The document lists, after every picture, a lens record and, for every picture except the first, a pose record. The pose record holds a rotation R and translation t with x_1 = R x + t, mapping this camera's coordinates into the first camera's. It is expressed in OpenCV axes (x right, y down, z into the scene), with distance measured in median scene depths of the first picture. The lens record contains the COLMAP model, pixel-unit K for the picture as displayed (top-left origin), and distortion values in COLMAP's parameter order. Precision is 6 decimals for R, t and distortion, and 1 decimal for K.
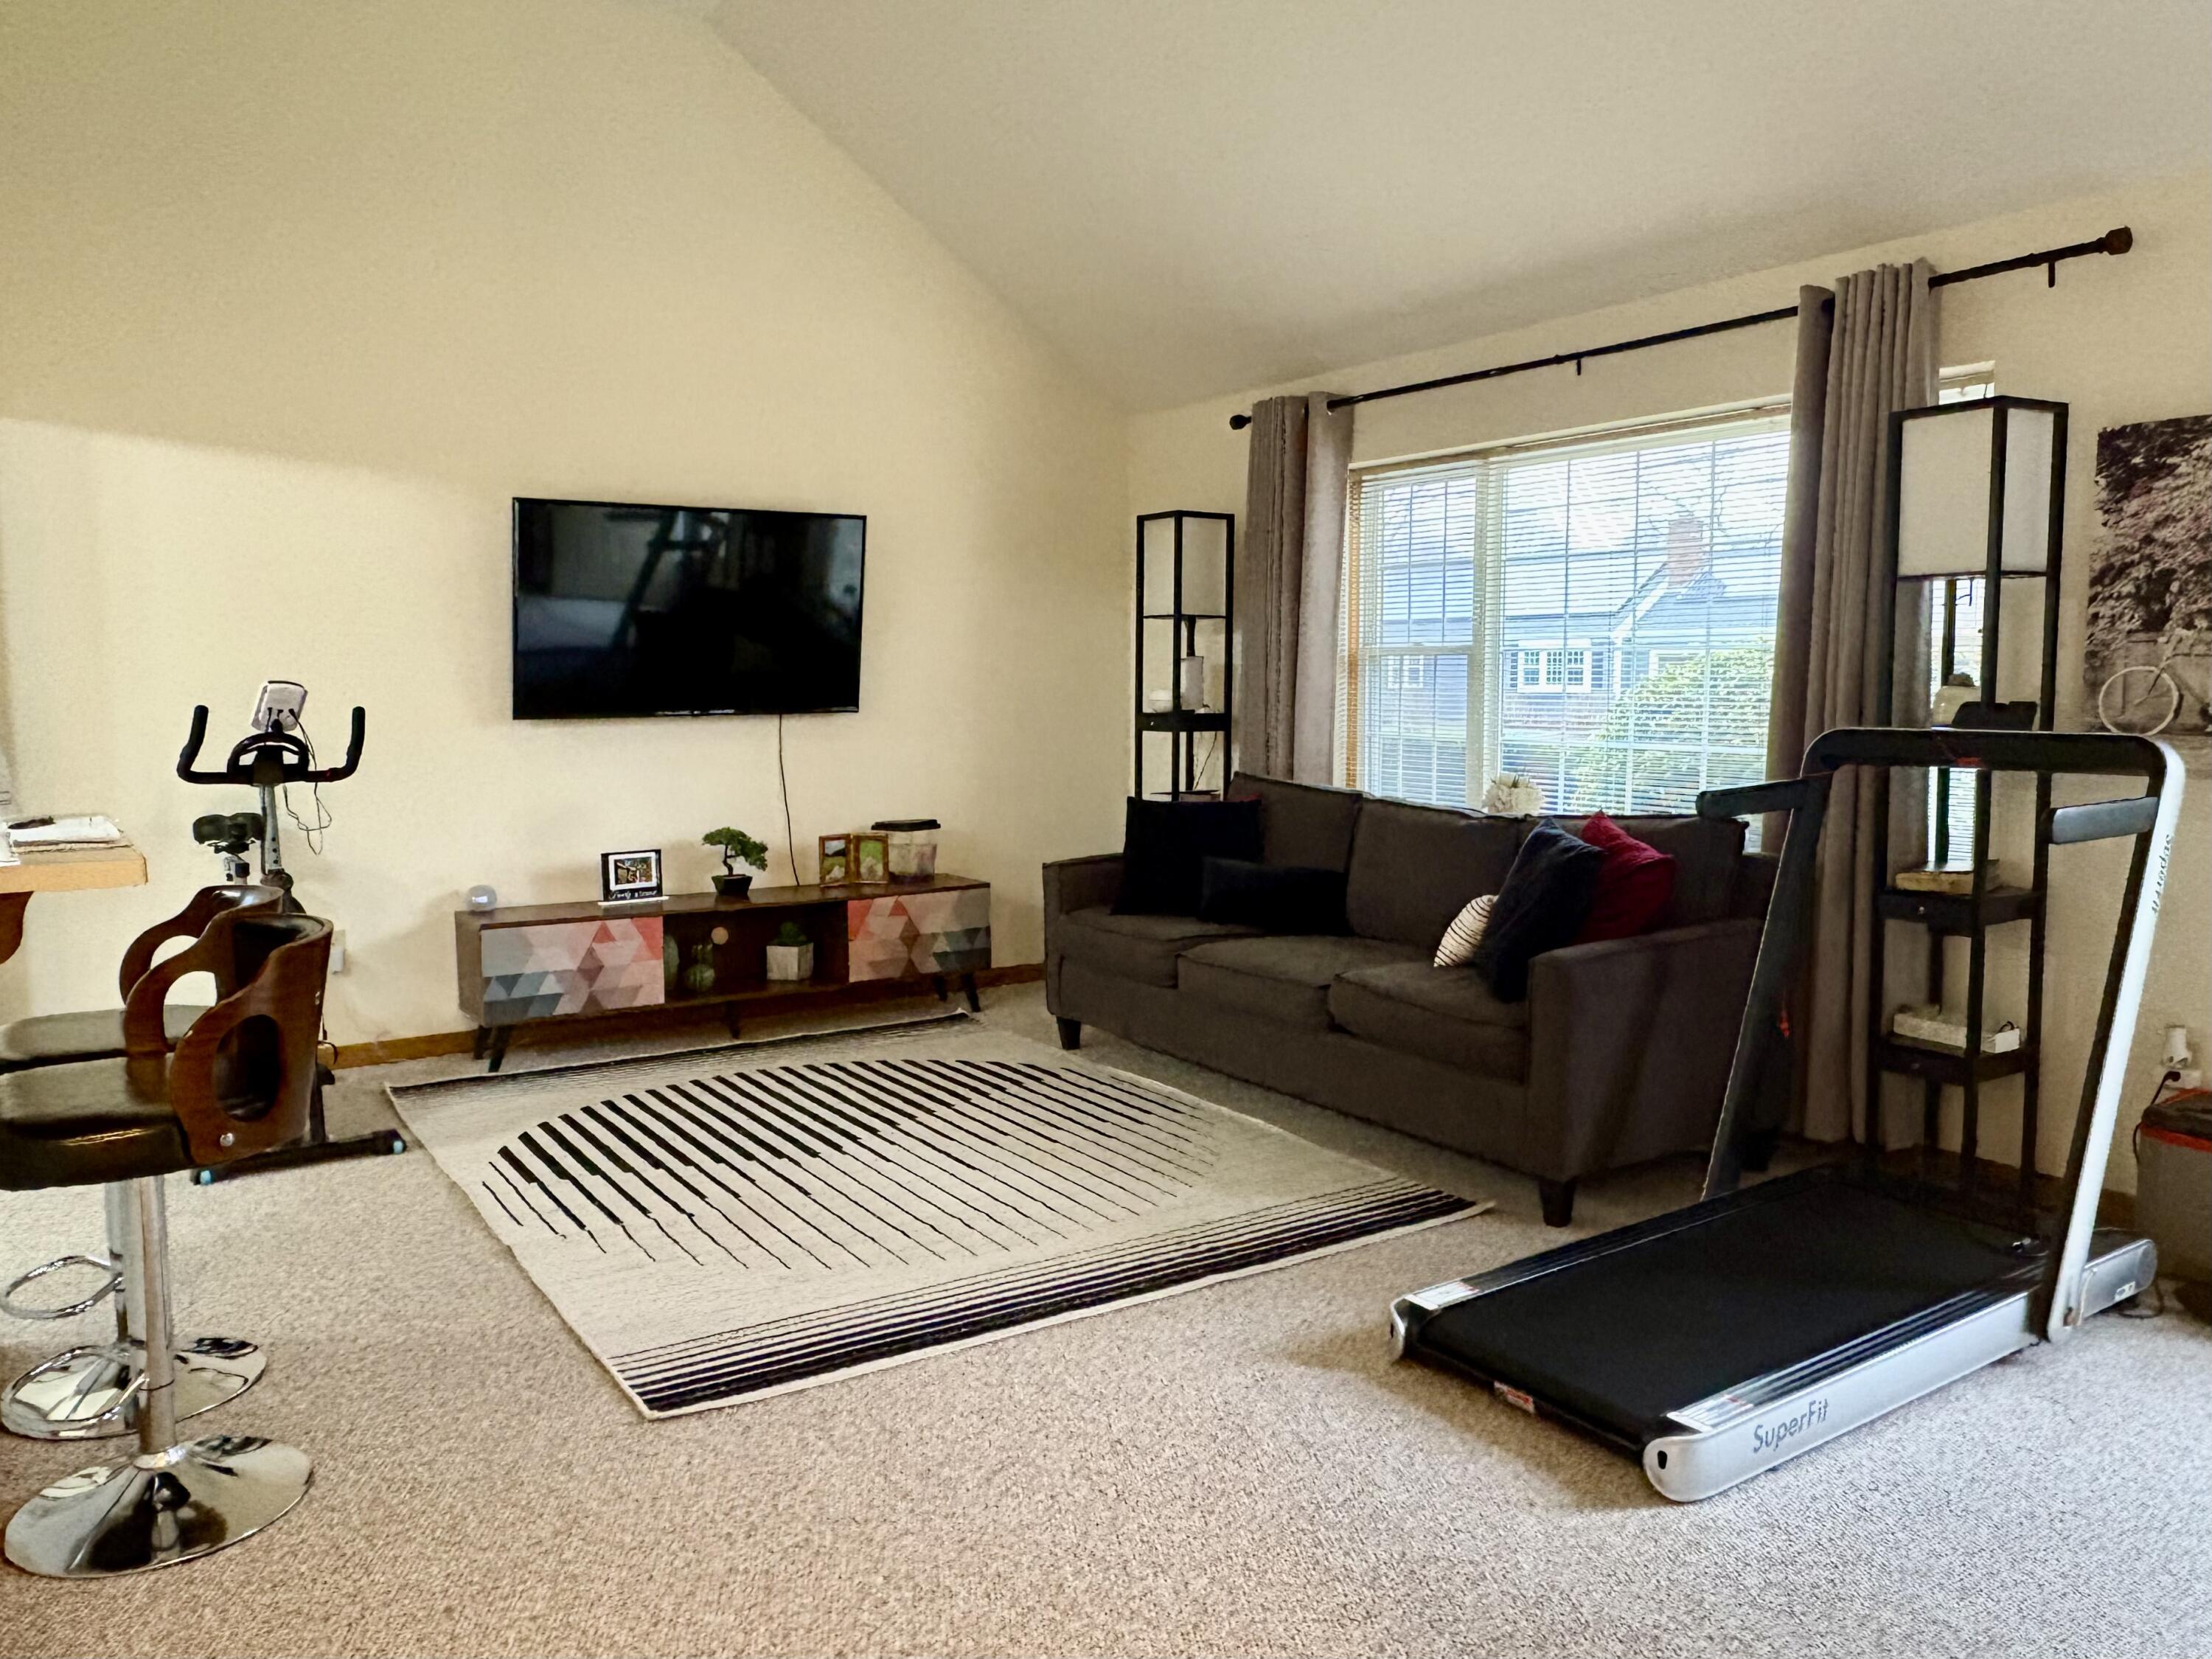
lens RADIAL K [[1609.6, 0, 1109.2], [0, 1609.6, 826.7], [0, 0, 1]] dist [0.004635, -0.003096]
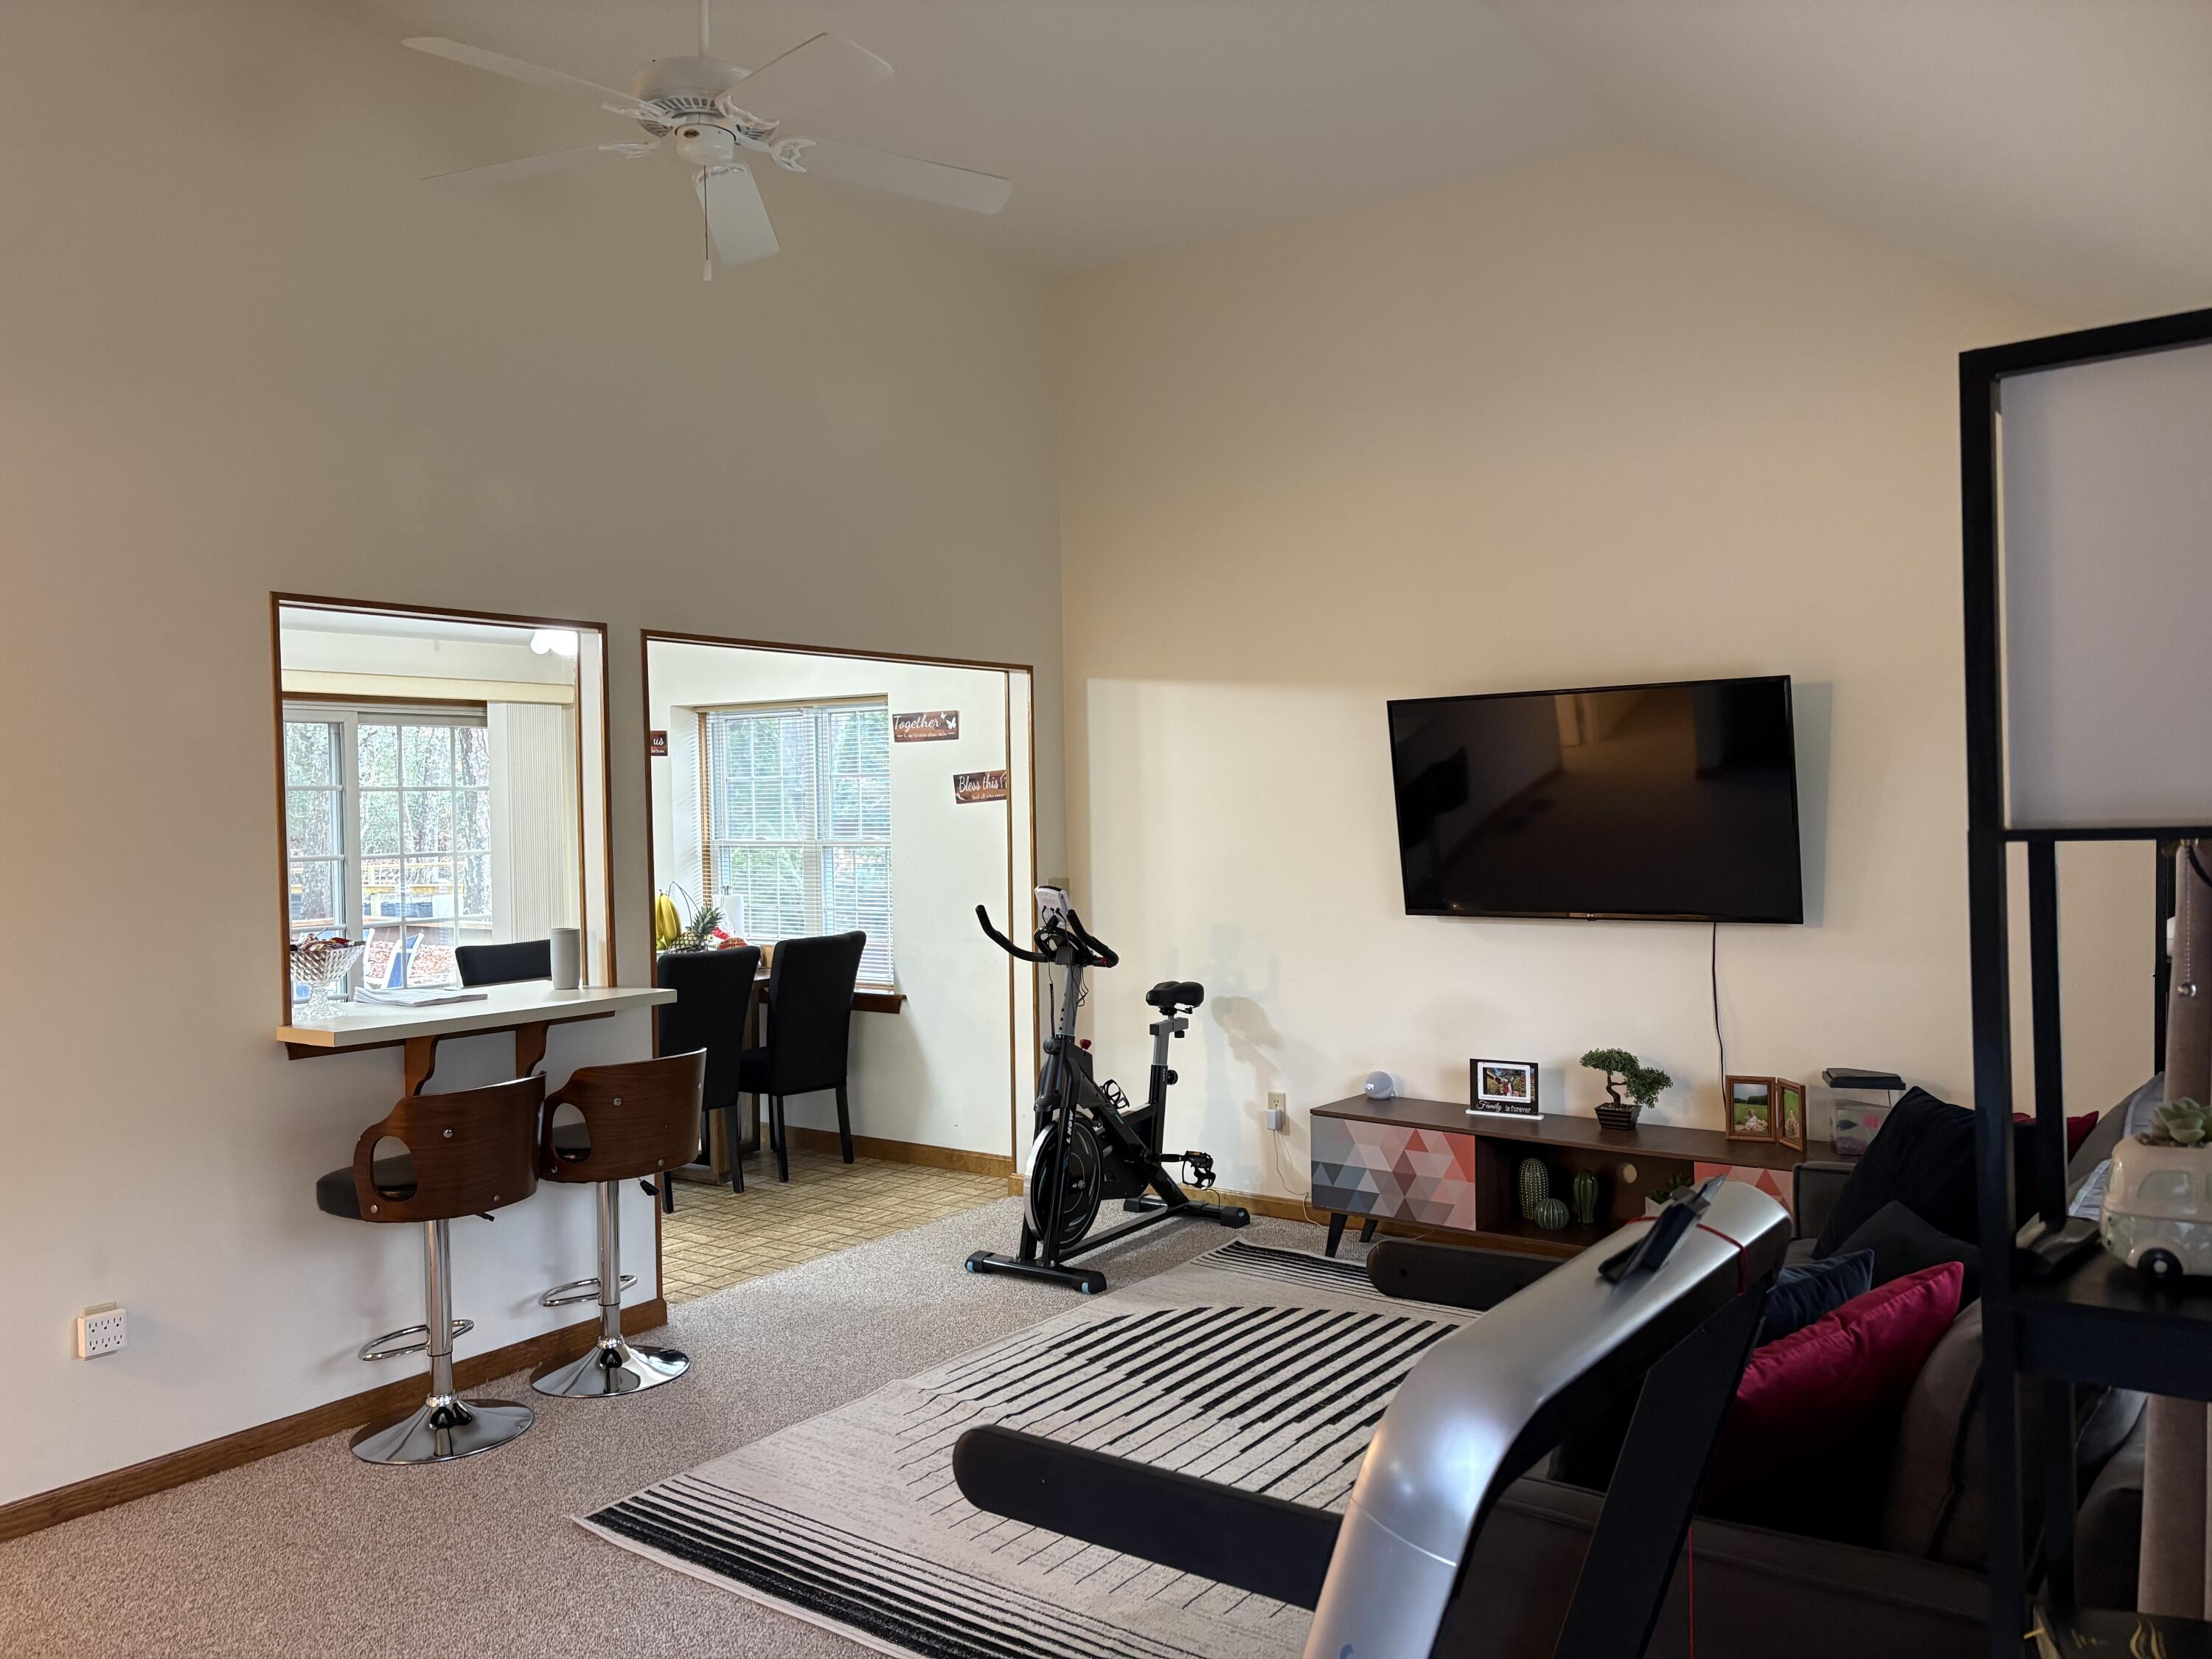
lens RADIAL K [[1684.4, 0, 1091.7], [0, 1684.4, 789.4], [0, 0, 1]] dist [0.071301, -0.027884]
pose [[0.337537, -0.007421, -0.941283, 0.779077], [-0.069279, 0.997061, -0.032704, -0.131475], [0.938759, 0.076250, 0.336031, 0.610859]]
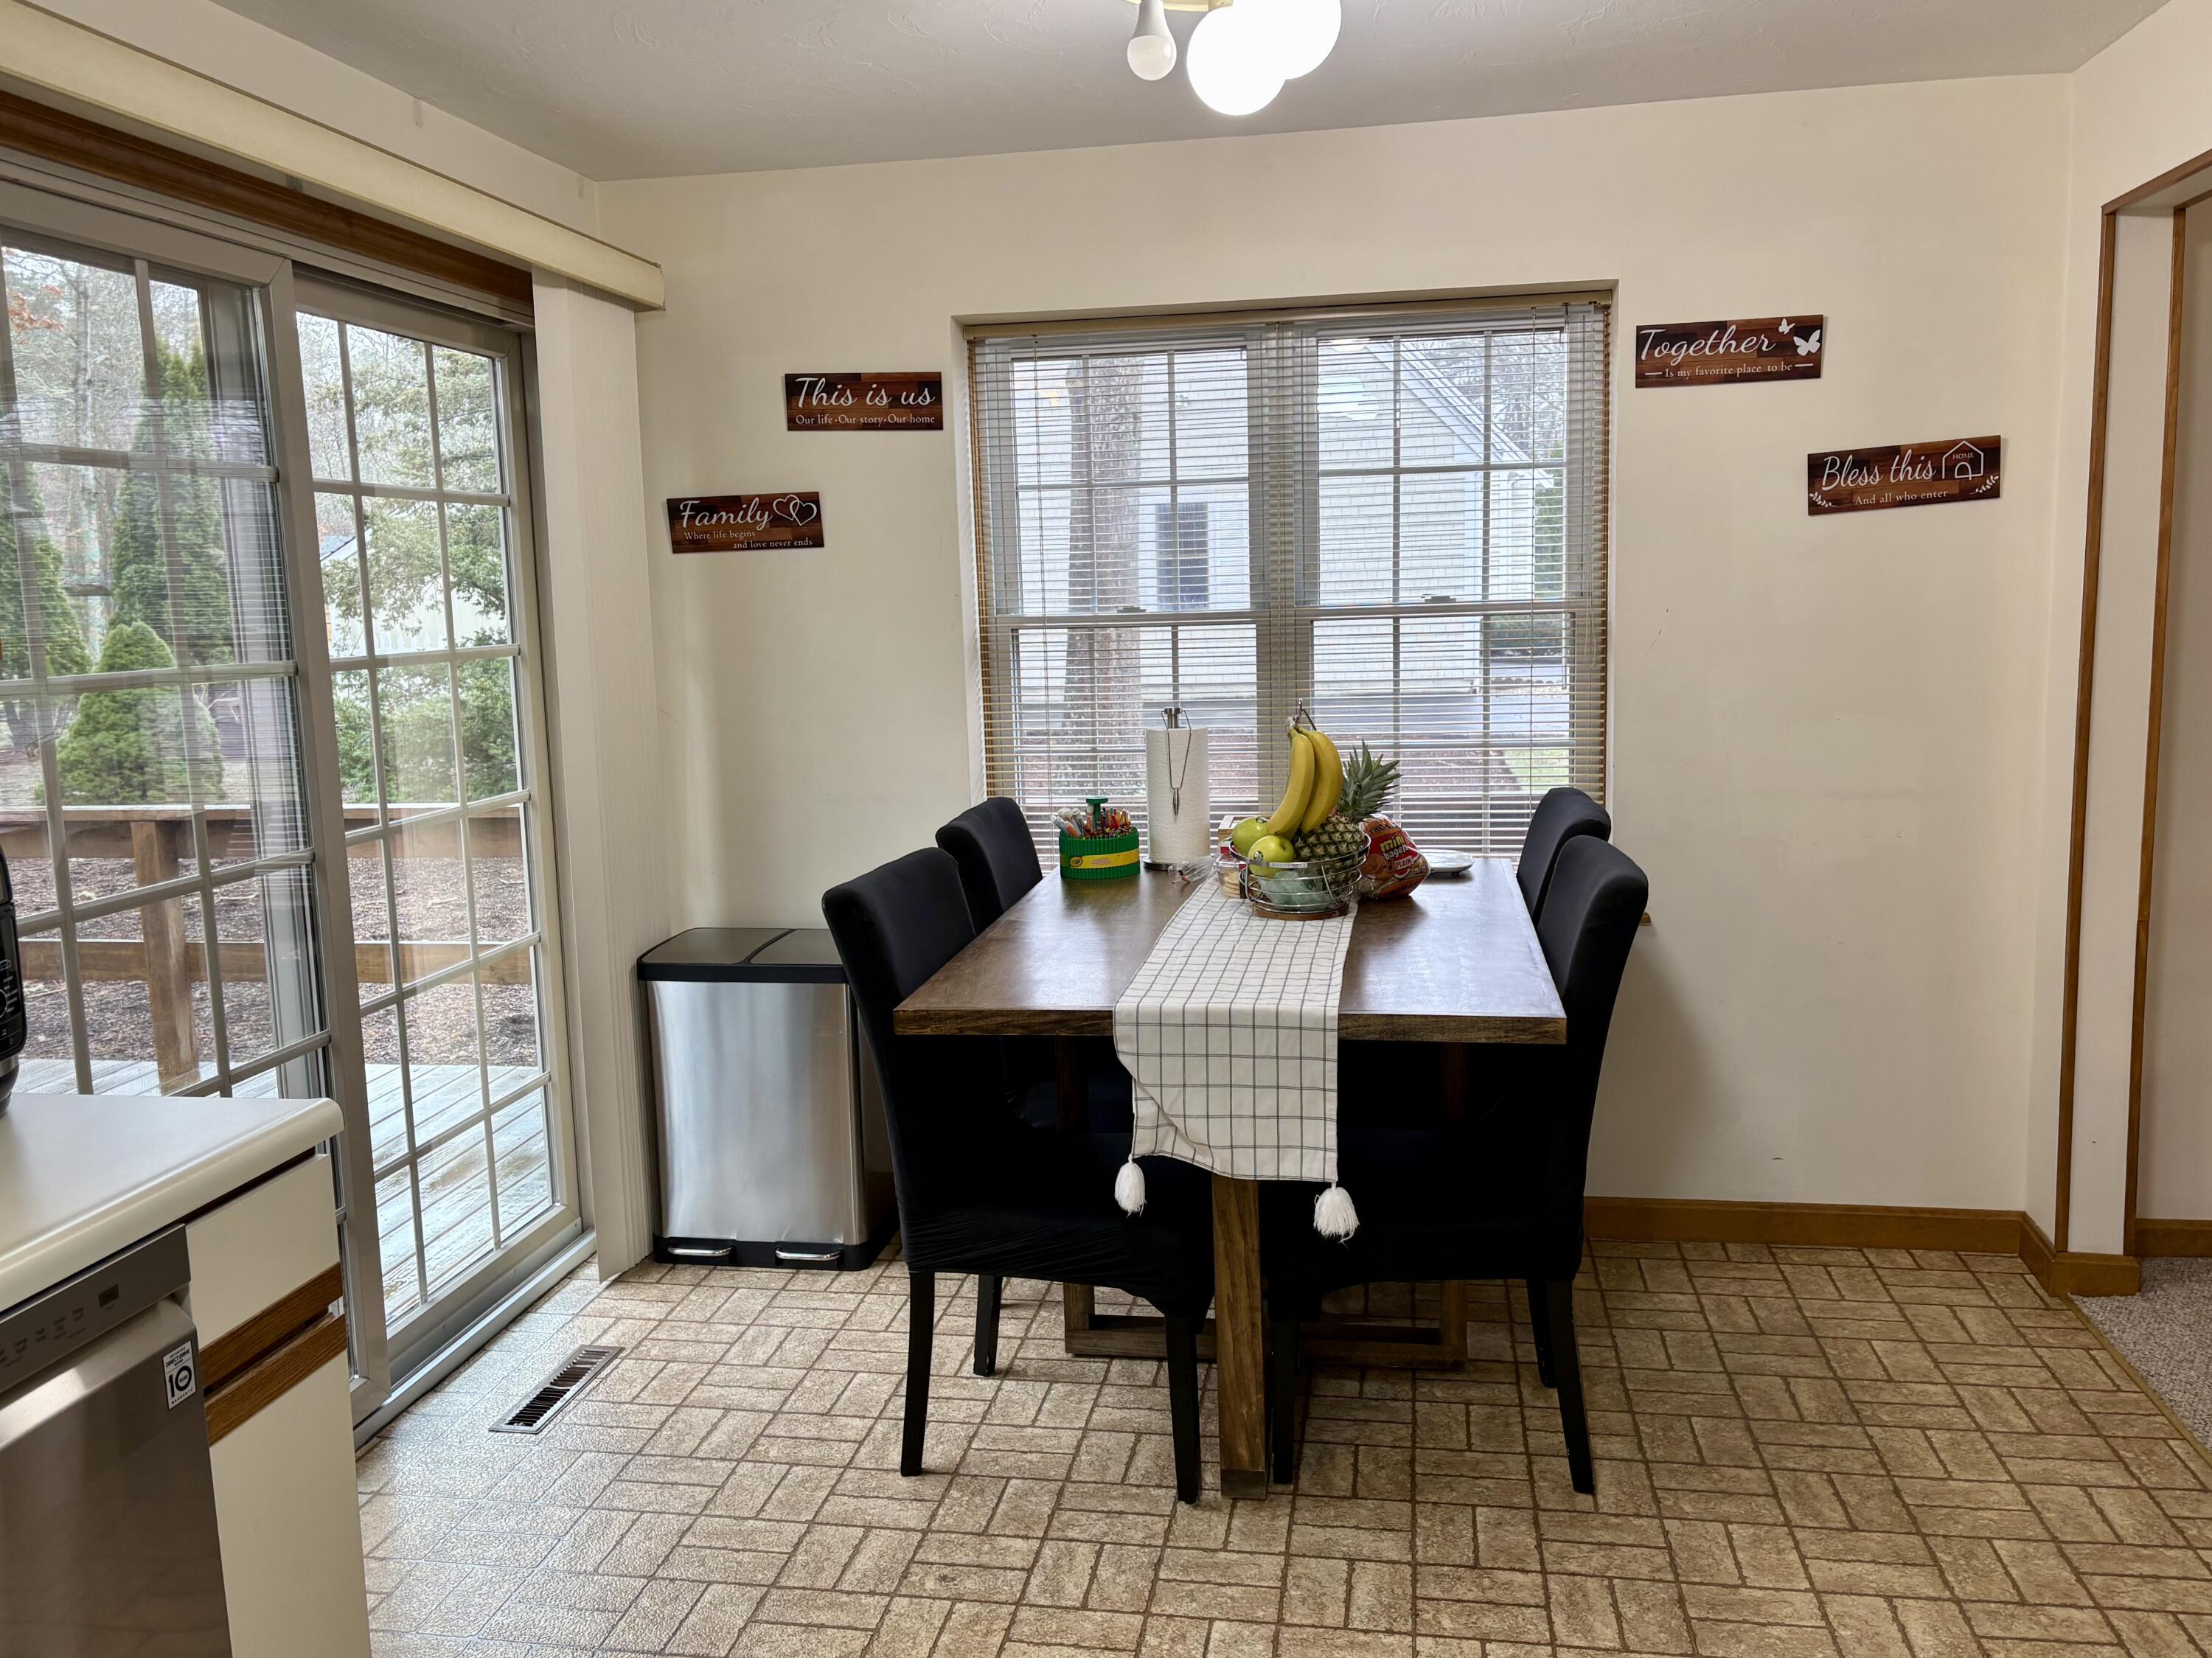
lens RADIAL K [[1748.4, 0, 1107.7], [0, 1748.4, 825.7], [0, 0, 1]] dist [0.061945, -0.061032]
pose [[0.720439, 0.078890, -0.689017, -0.574753], [-0.038345, 0.996520, 0.074005, -0.059795], [0.692457, -0.026896, 0.720957, 0.173726]]
